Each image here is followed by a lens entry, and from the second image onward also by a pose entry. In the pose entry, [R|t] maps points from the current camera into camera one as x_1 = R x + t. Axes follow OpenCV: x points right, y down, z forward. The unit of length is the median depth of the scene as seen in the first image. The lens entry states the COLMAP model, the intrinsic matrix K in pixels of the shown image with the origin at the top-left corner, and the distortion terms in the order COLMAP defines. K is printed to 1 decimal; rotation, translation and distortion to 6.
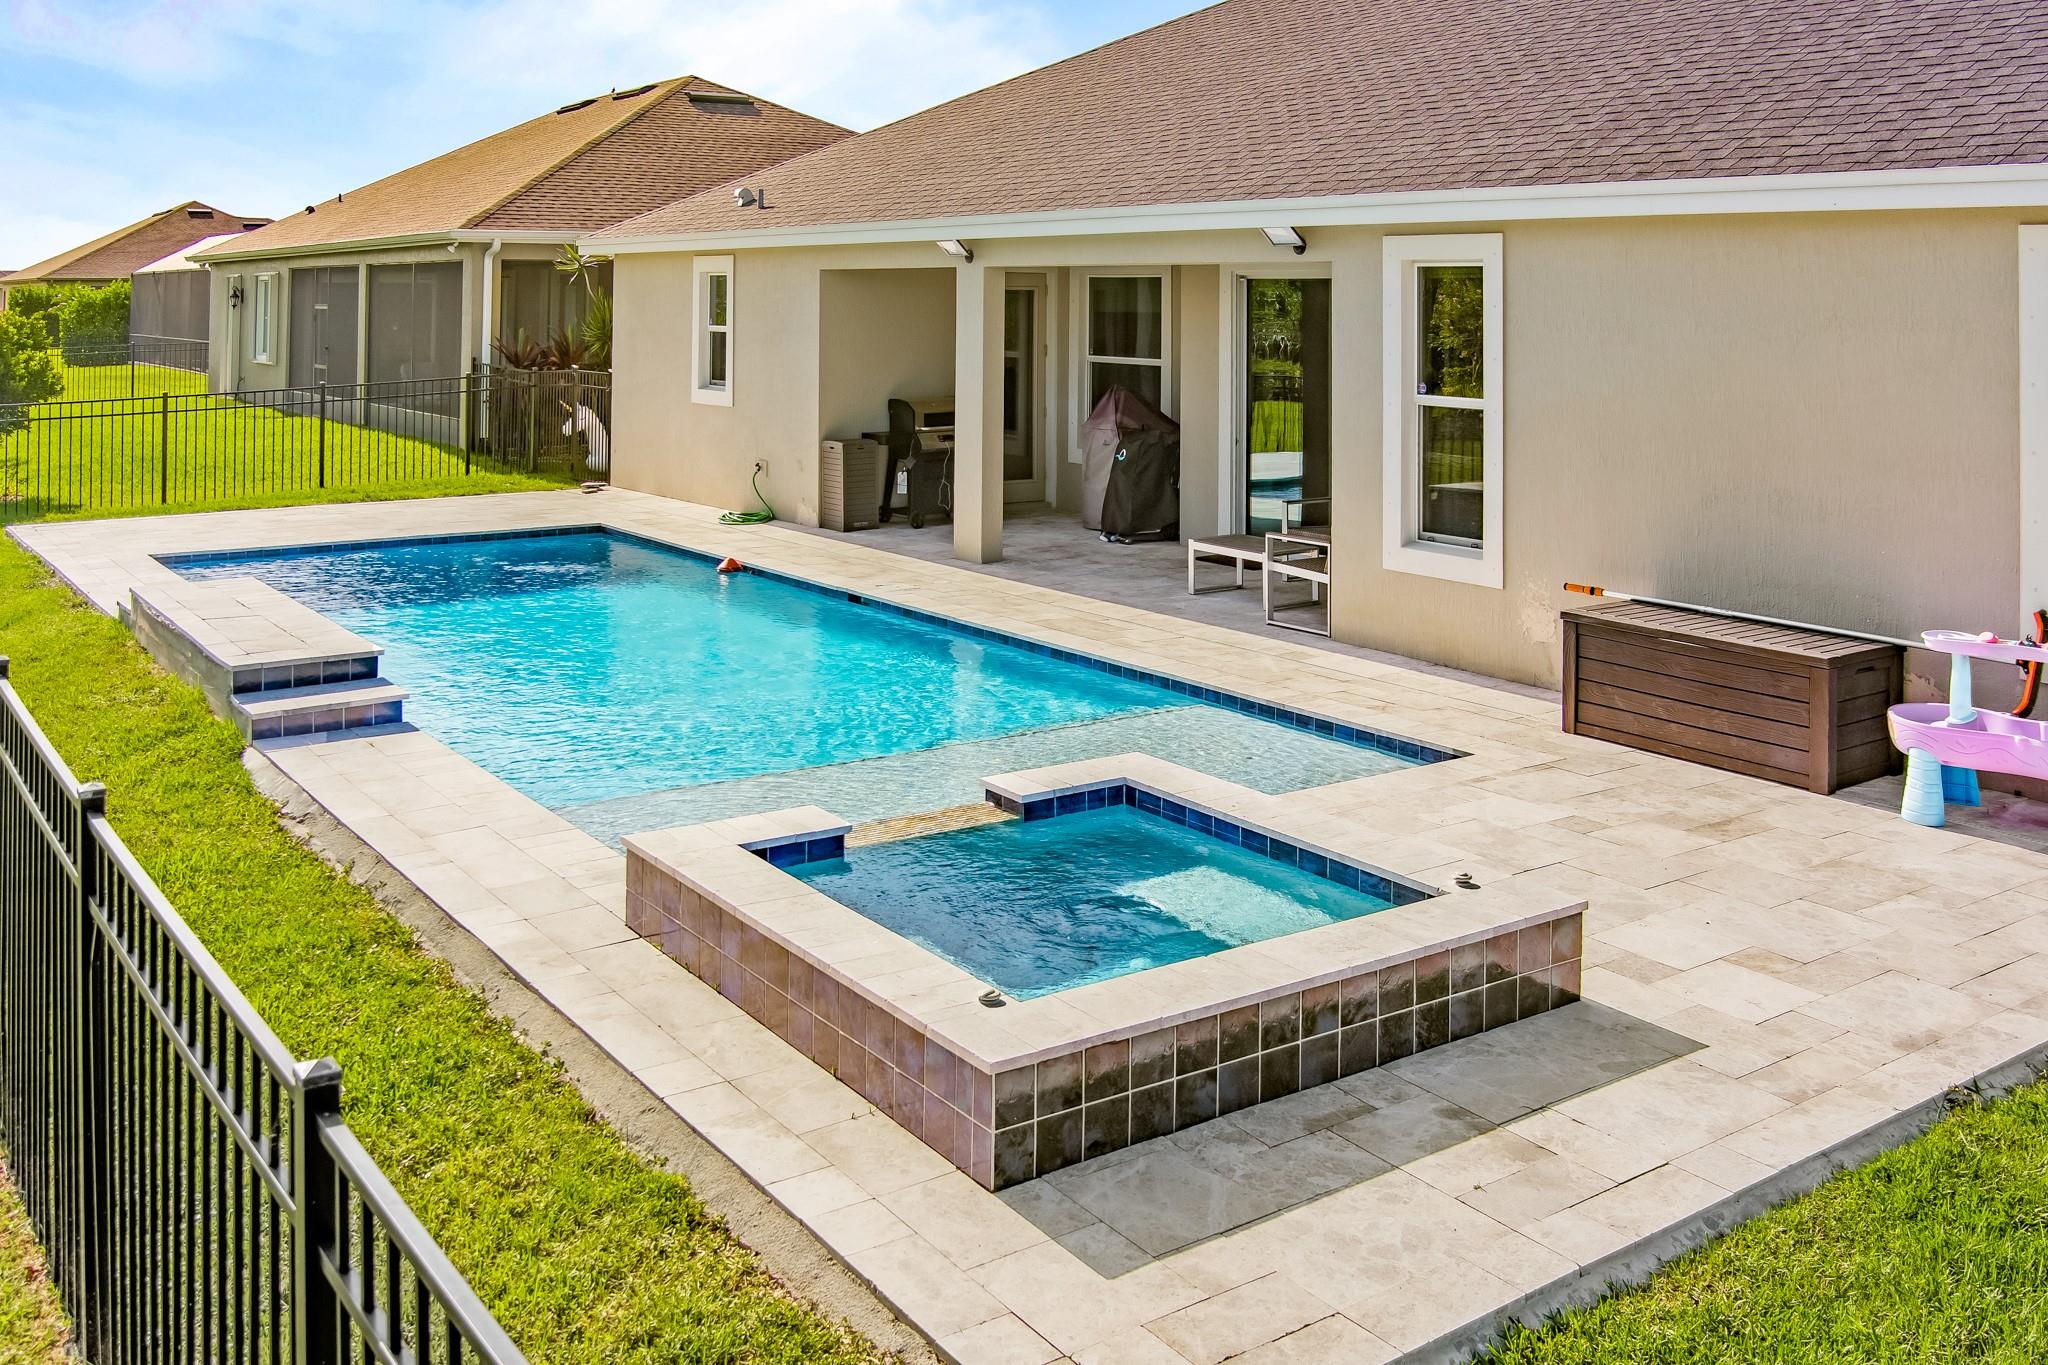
lens RADIAL K [[1704.5, 0, 1016.8], [0, 1704.5, 727.1], [0, 0, 1]] dist [-0.064660, -0.010054]
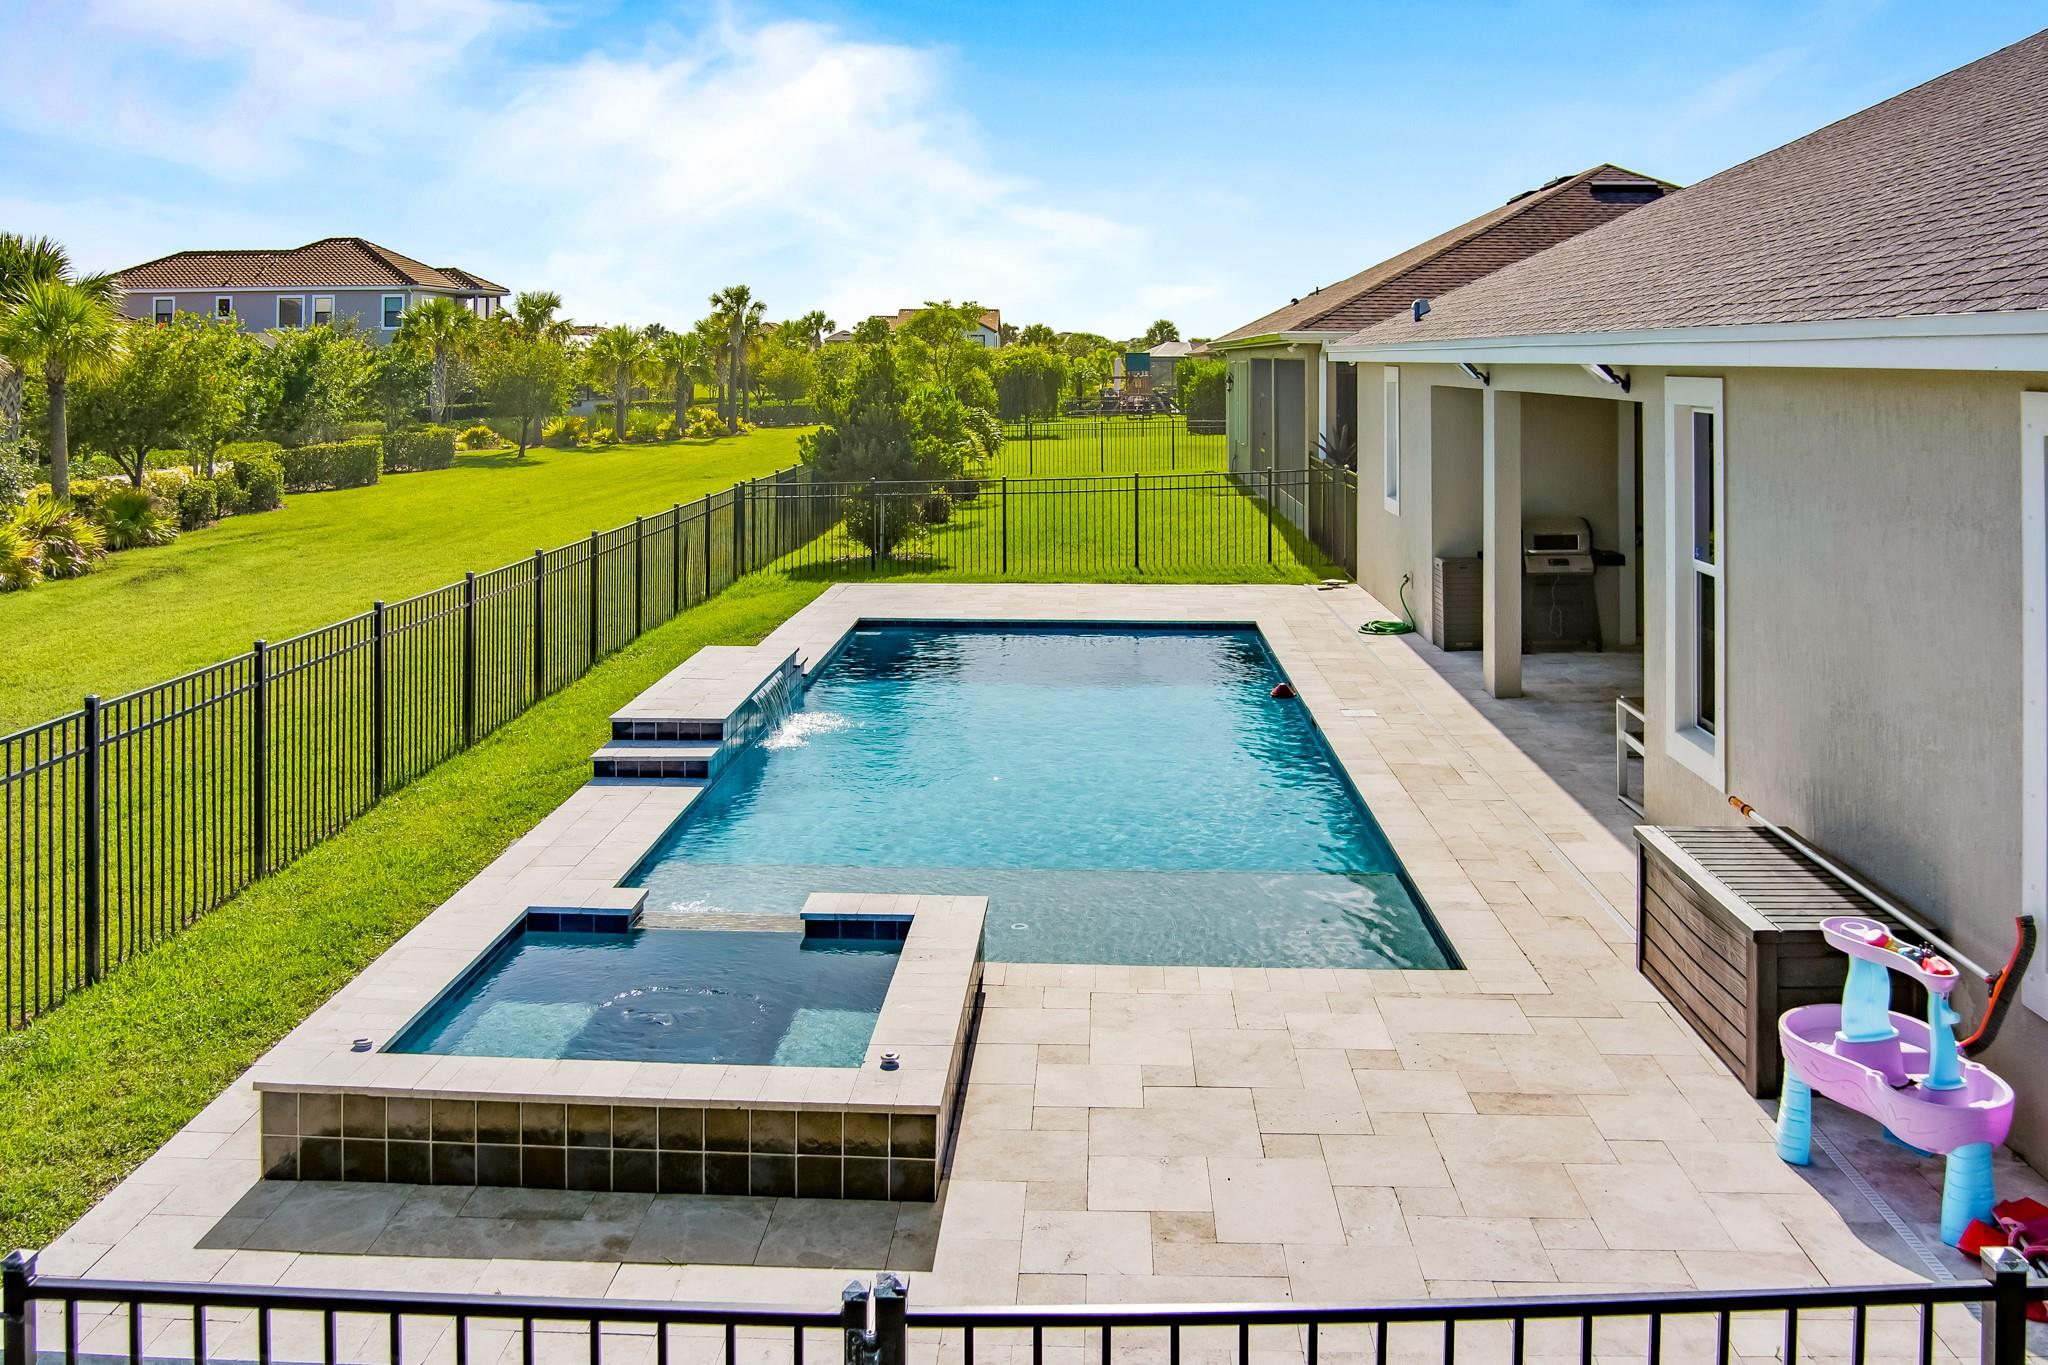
lens RADIAL K [[1704.5, 0, 1016.8], [0, 1704.5, 727.1], [0, 0, 1]] dist [-0.064660, -0.010054]
pose [[0.797516, 0.111009, -0.592997, 0.508713], [-0.134373, 0.990919, 0.004784, -0.069965], [0.588143, 0.075867, 0.805191, 0.109723]]
